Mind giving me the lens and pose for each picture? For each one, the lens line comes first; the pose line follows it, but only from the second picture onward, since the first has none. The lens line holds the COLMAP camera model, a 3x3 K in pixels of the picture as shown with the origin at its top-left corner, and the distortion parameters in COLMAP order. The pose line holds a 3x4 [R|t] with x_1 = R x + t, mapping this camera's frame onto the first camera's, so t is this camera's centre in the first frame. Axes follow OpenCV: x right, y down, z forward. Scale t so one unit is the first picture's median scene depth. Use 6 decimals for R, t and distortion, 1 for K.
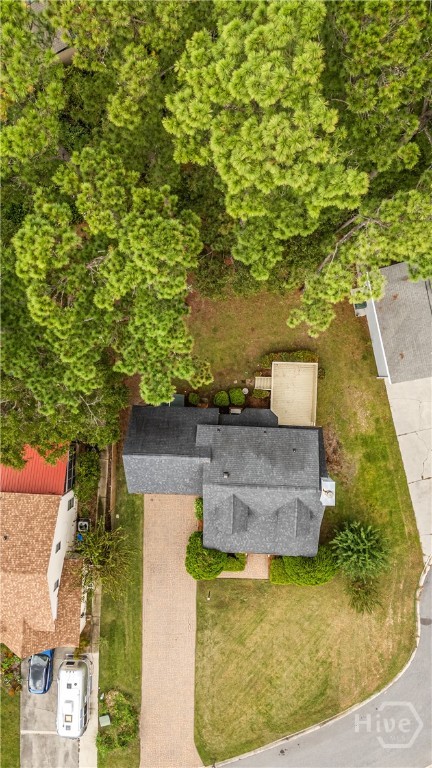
lens RADIAL K [[564.0, 0, 216.0], [0, 564.0, 384.0], [0, 0, 1]] dist [0.068937, -0.055596]
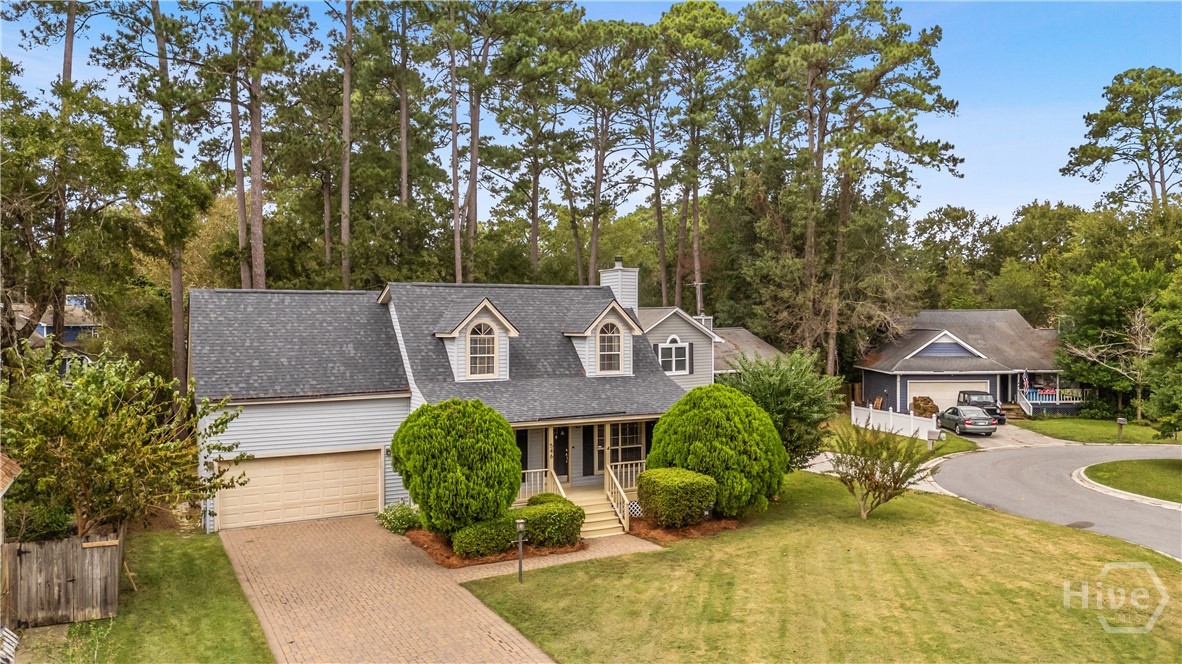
lens RADIAL K [[868.1, 0, 595.2], [0, 868.1, 332.1], [0, 0, 1]] dist [0.068937, -0.055596]
pose [[0.872356, 0.021990, 0.488376, -0.191918], [0.488285, 0.009697, -0.872631, 0.758437], [-0.023925, 0.999711, -0.002278, 0.880802]]
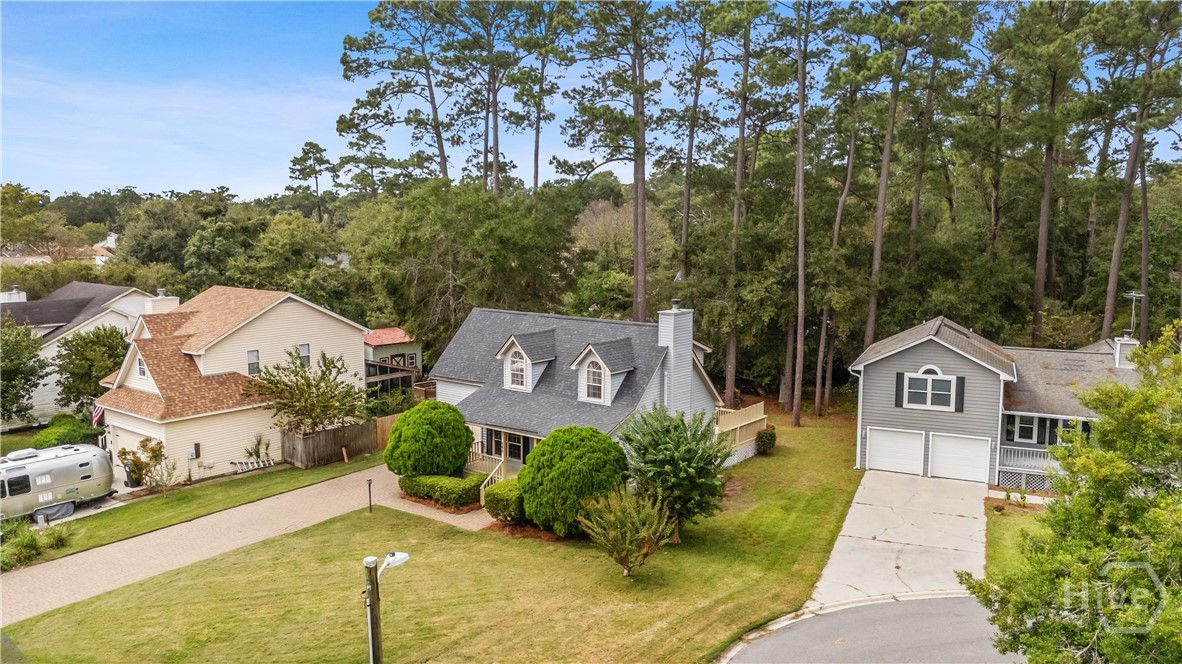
lens RADIAL K [[868.1, 0, 595.2], [0, 868.1, 332.1], [0, 0, 1]] dist [0.068937, -0.055596]
pose [[0.807974, 0.105757, -0.579649, 0.571056], [-0.588662, 0.102156, -0.801899, 0.845216], [-0.025592, 0.989131, 0.144794, 0.733415]]
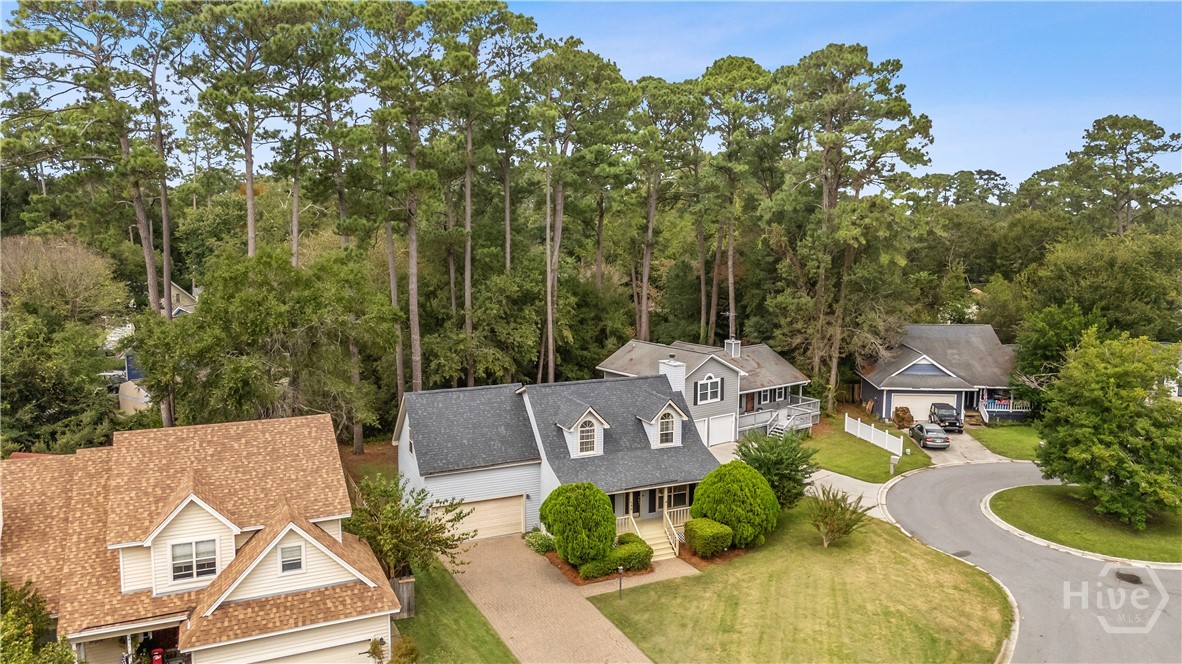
lens RADIAL K [[868.1, 0, 595.2], [0, 868.1, 332.1], [0, 0, 1]] dist [0.068937, -0.055596]
pose [[0.892073, -0.024060, 0.451251, -0.378788], [0.450645, 0.121493, -0.884397, 1.019255], [-0.033545, 0.992301, 0.119223, 0.673439]]
